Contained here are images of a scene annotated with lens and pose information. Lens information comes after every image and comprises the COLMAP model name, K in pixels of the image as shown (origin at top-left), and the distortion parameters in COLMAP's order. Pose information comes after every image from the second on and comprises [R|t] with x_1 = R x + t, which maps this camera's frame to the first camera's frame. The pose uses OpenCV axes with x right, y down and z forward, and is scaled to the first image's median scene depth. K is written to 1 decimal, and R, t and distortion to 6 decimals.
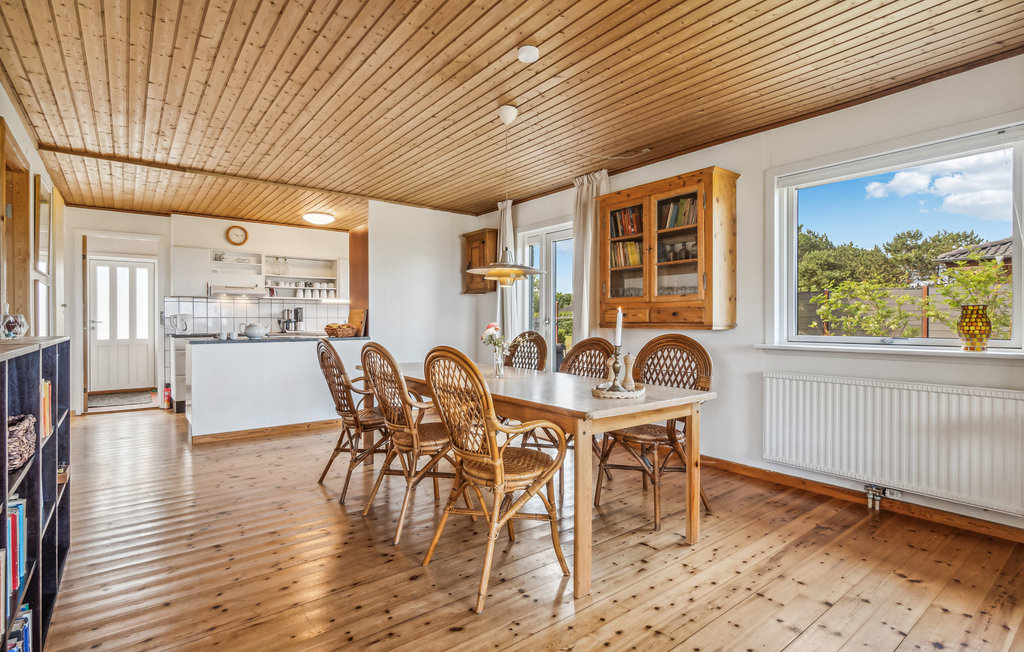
lens RADIAL K [[497.1, 0, 516.3], [0, 497.1, 320.1], [0, 0, 1]] dist [-0.013100, -0.000283]
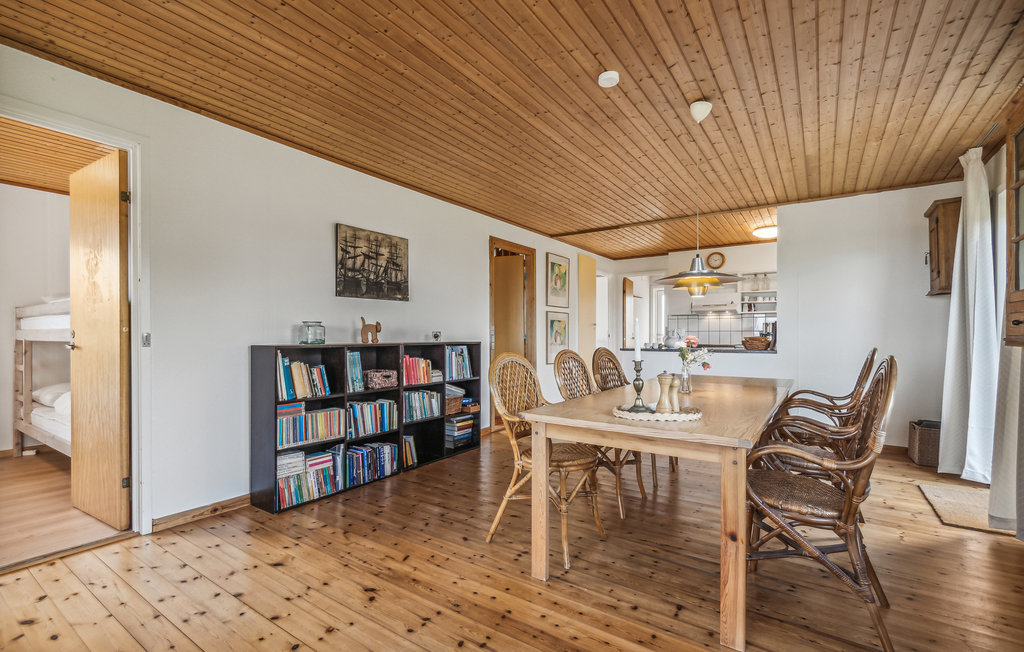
lens RADIAL K [[470.3, 0, 487.7], [0, 470.3, 335.6], [0, 0, 1]] dist [0.001223, 0.000486]
pose [[0.271541, 0.000682, -0.962427, 0.524372], [0.004692, 0.999987, 0.002032, 0.000401], [0.962415, -0.005067, 0.271534, 0.277513]]
